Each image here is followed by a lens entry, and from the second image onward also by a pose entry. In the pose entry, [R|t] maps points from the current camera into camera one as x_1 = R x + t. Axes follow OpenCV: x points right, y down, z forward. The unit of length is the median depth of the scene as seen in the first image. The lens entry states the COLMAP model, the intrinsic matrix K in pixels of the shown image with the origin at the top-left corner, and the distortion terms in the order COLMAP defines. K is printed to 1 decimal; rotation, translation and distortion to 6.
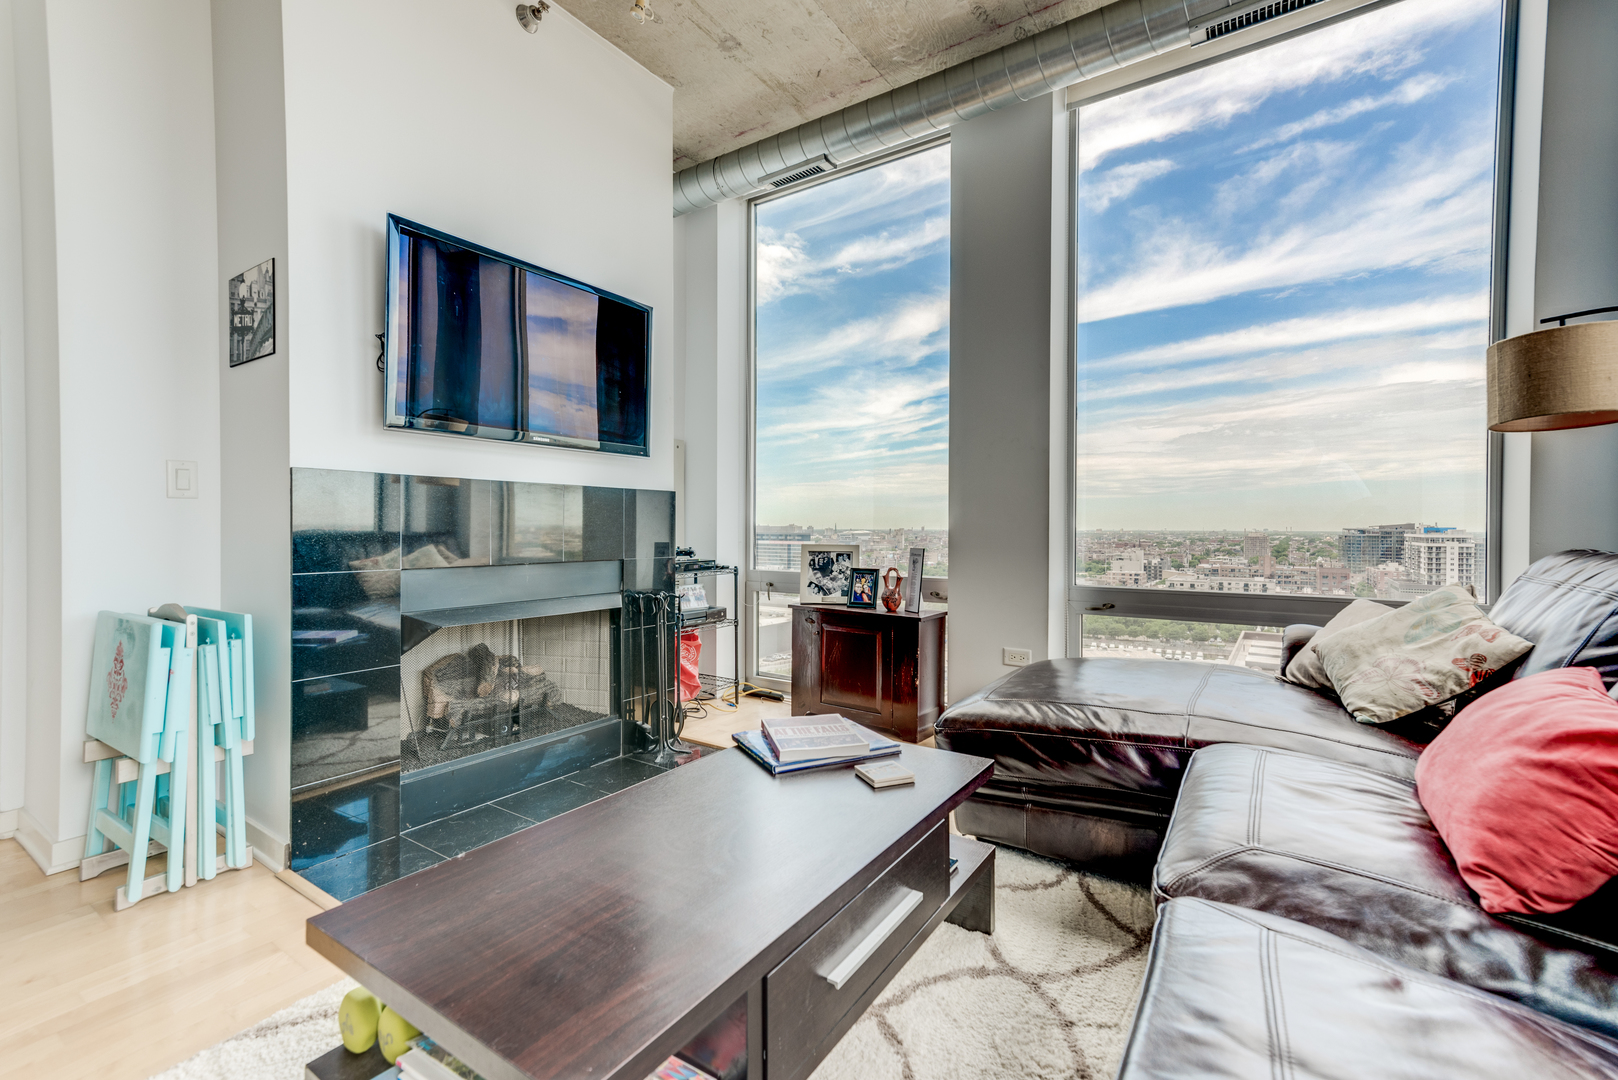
lens RADIAL K [[710.7, 0, 796.3], [0, 710.7, 536.9], [0, 0, 1]] dist [-0.000548, 0.008487]
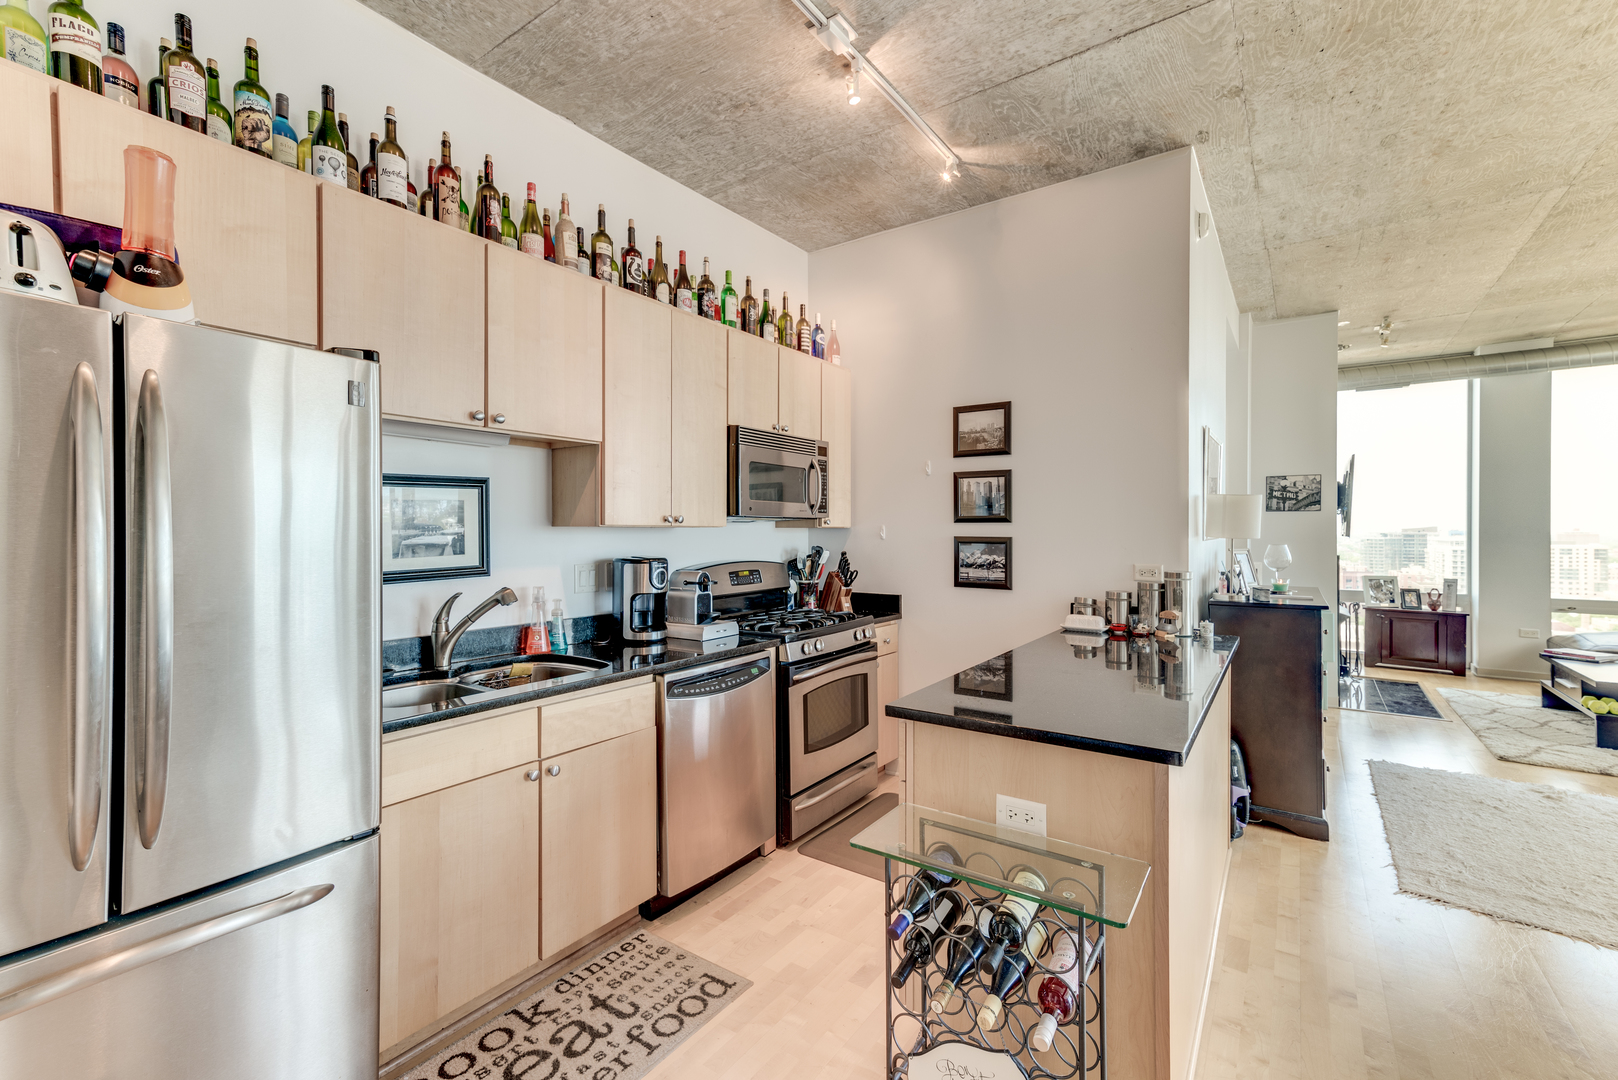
lens RADIAL K [[710.7, 0, 818.6], [0, 710.7, 534.2], [0, 0, 1]] dist [-0.000548, 0.008487]
pose [[0.999999, -0.000421, -0.001518, -1.510611], [0.000407, 0.999961, -0.008825, -0.087127], [0.001522, 0.008824, 0.999960, -0.940436]]
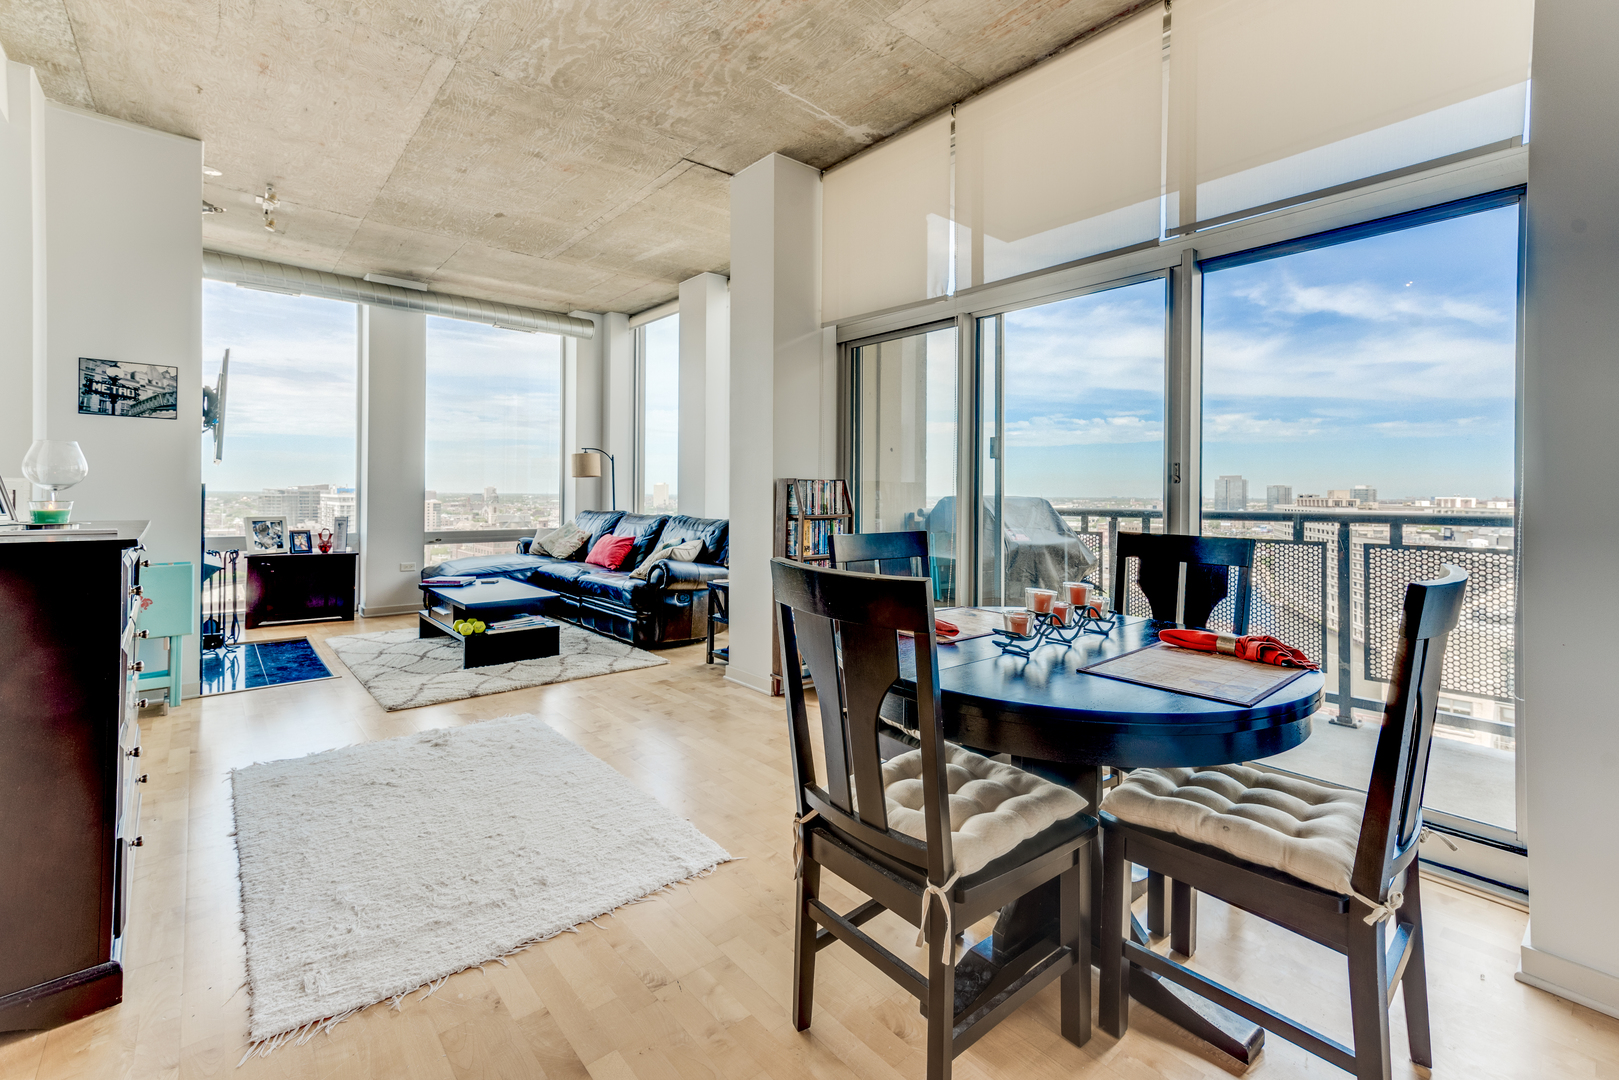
lens RADIAL K [[711.1, 0, 804.0], [0, 711.1, 487.8], [0, 0, 1]] dist [-0.000548, 0.008487]
pose [[0.267421, 0.006419, 0.963558, -1.211536], [0.006810, 0.999940, -0.008552, -0.032481], [-0.963556, 0.008849, 0.267361, -0.598407]]
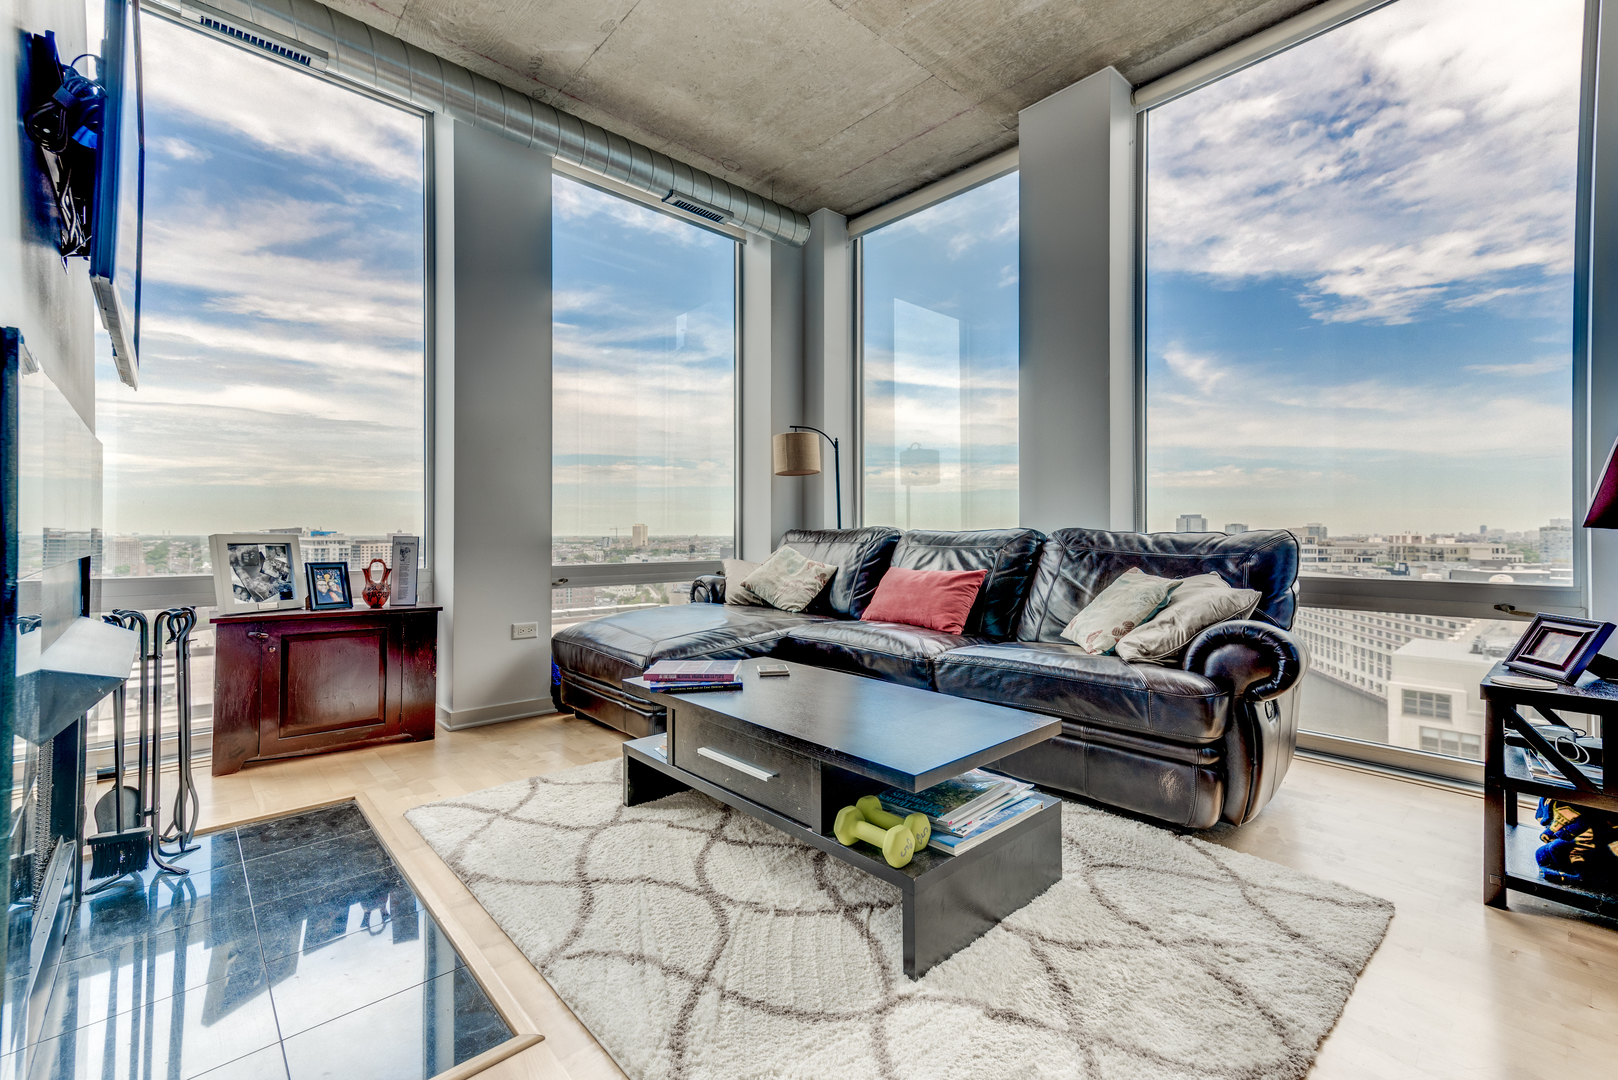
lens RADIAL K [[710.7, 0, 808.6], [0, 710.7, 533.7], [0, 0, 1]] dist [-0.000548, 0.008487]
pose [[0.202098, -0.001178, 0.979365, -0.608103], [0.012143, 0.999925, -0.001303, 0.019081], [-0.979290, 0.012156, 0.202097, 0.280195]]
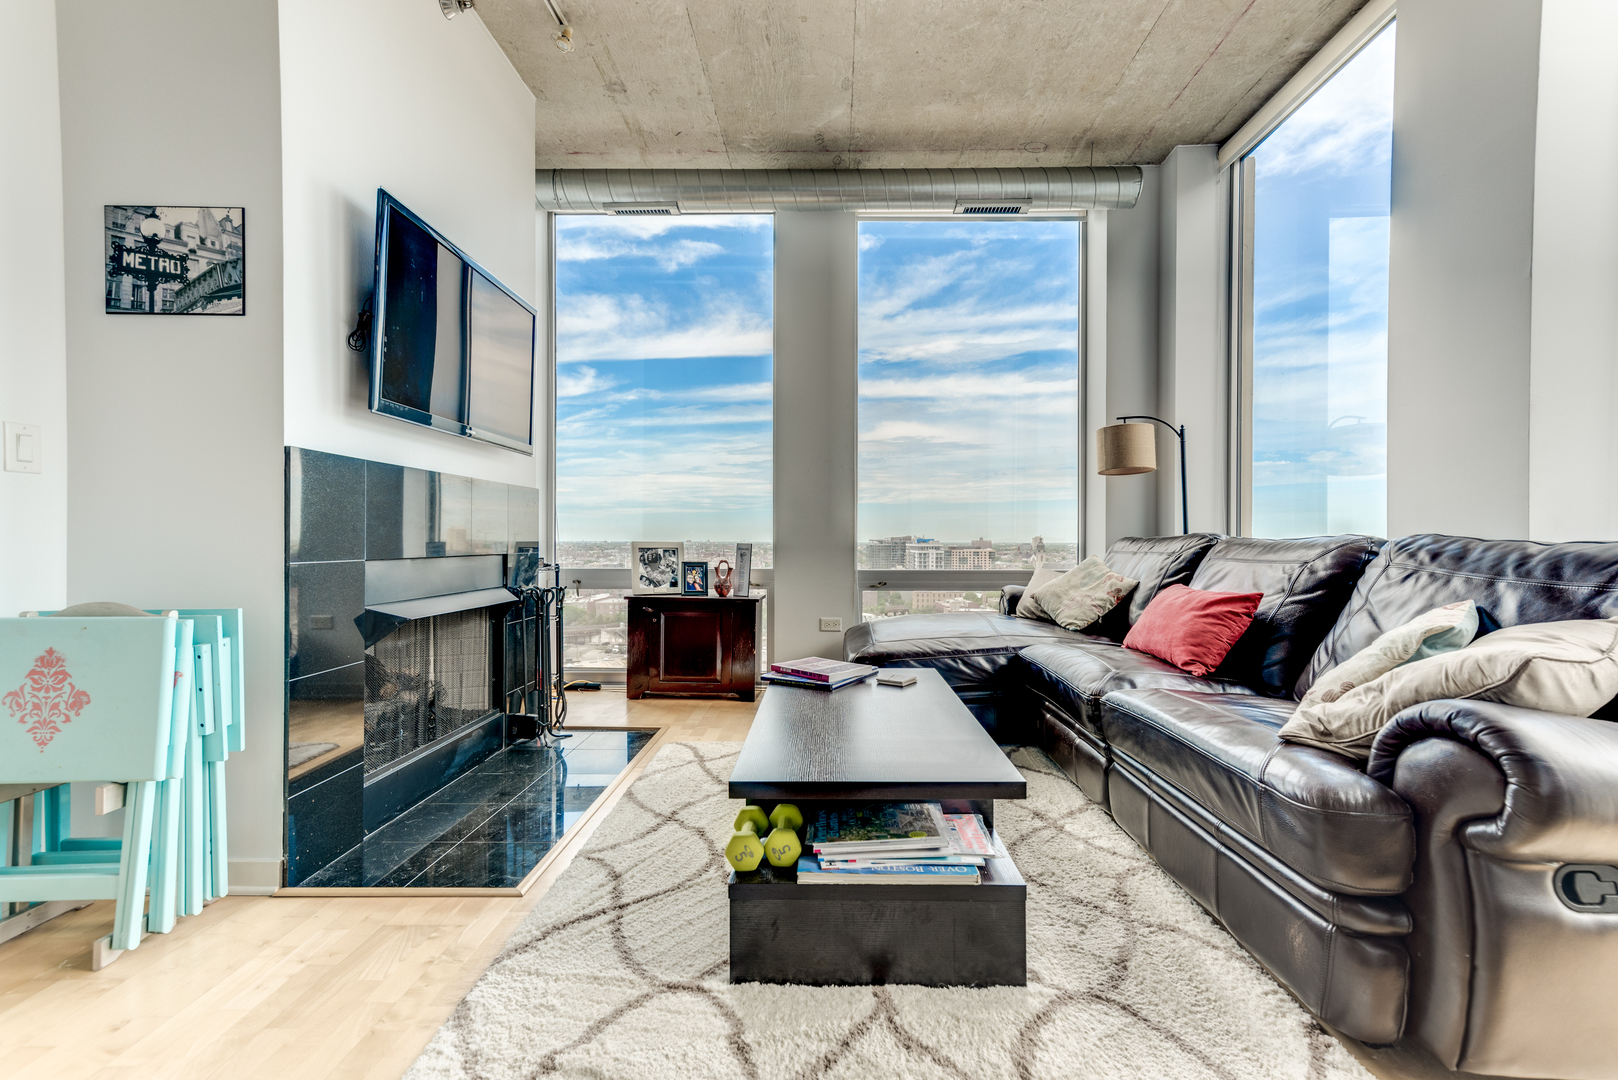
lens RADIAL K [[710.7, 0, 814.1], [0, 710.7, 539.6], [0, 0, 1]] dist [-0.000548, 0.008487]
pose [[0.835949, -0.000416, 0.548807, -0.378715], [0.007355, 0.999918, -0.010445, 0.021814], [-0.548758, 0.012768, 0.835884, -0.076697]]
